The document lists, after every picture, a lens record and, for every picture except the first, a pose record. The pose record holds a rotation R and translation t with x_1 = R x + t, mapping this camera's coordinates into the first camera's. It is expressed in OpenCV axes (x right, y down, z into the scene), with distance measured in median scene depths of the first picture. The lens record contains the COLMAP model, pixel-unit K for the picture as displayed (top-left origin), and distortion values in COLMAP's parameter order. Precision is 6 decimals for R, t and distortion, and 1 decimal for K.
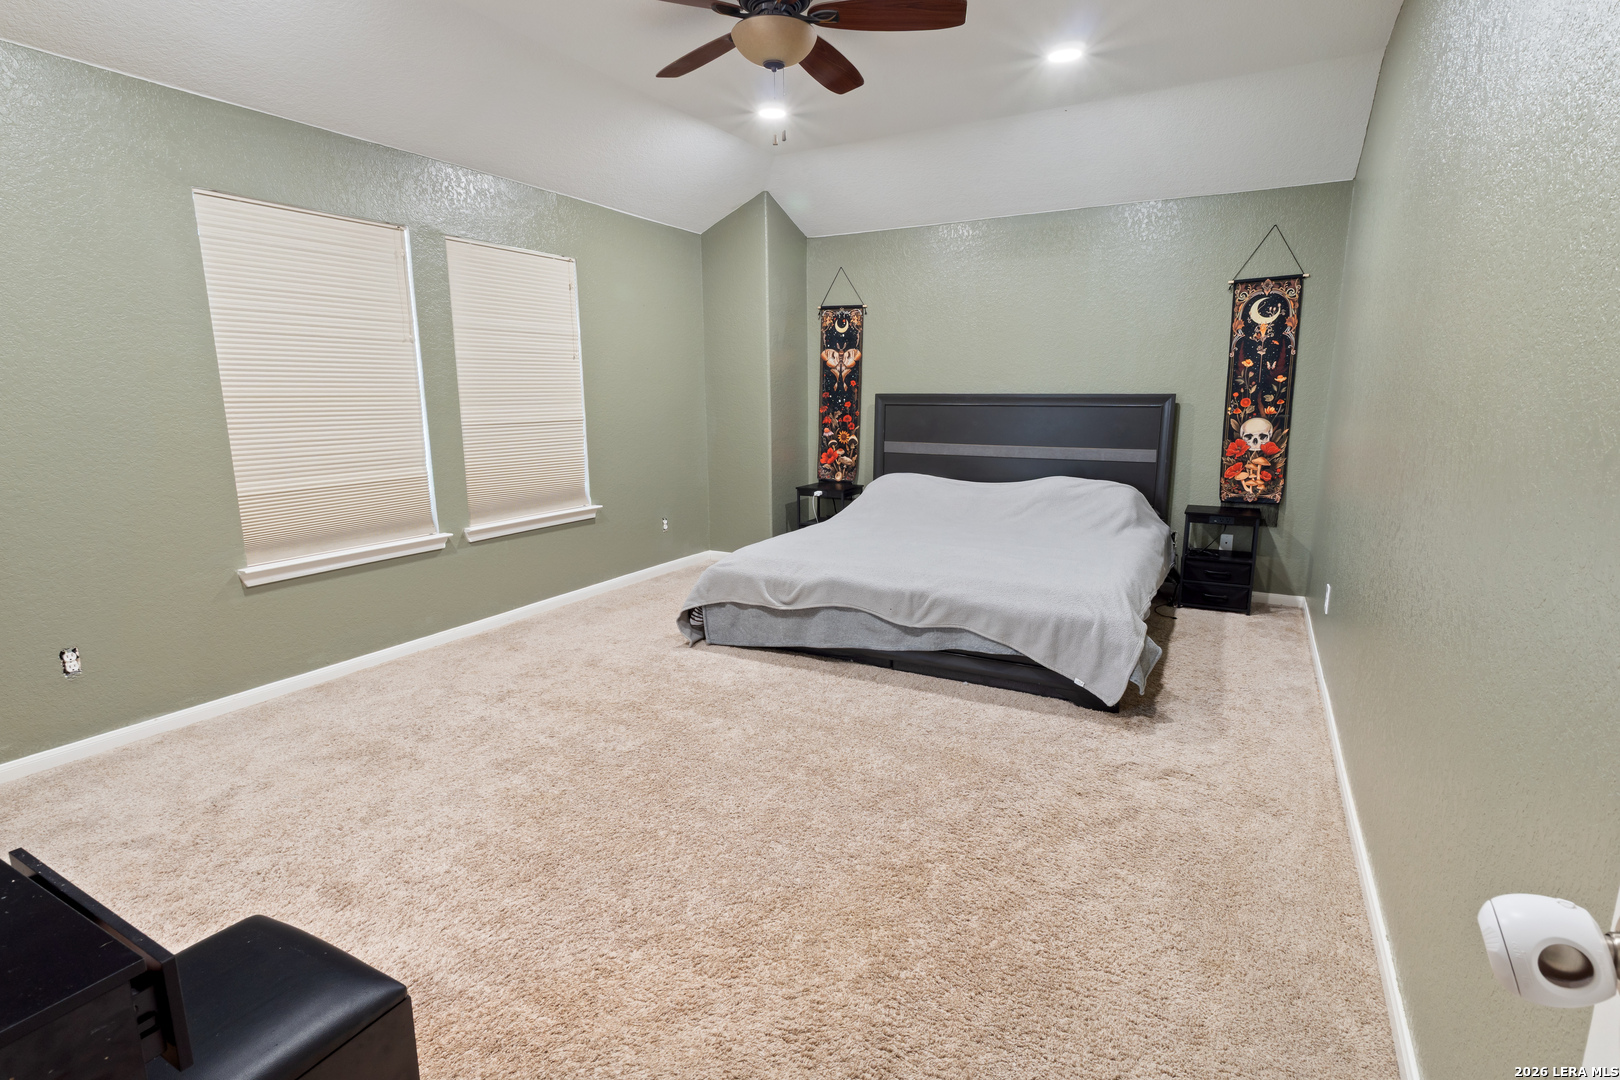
lens RADIAL K [[773.4, 0, 817.1], [0, 773.4, 540.7], [0, 0, 1]] dist [0.000236, 0.000535]
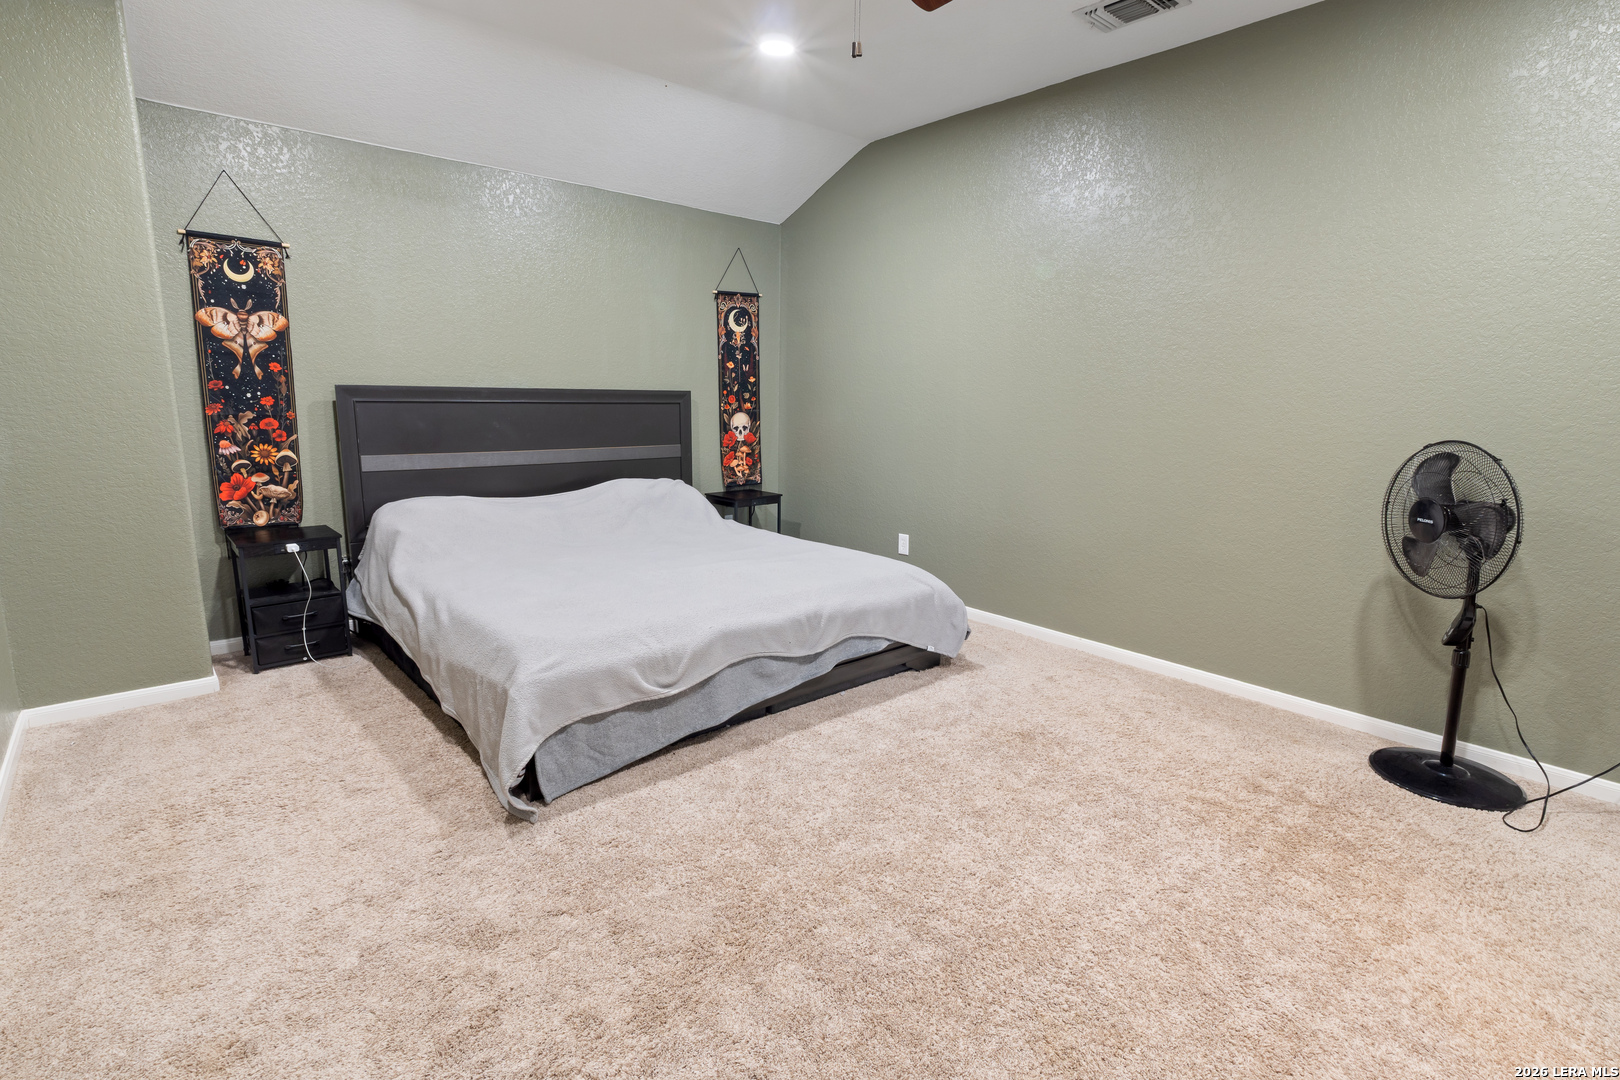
lens RADIAL K [[773.4, 0, 814.4], [0, 773.4, 537.9], [0, 0, 1]] dist [0.000236, 0.000535]
pose [[0.359915, -0.164694, 0.918334, -0.489482], [0.159224, 0.980699, 0.113475, -0.087169], [-0.919298, 0.105380, 0.379191, 0.470902]]
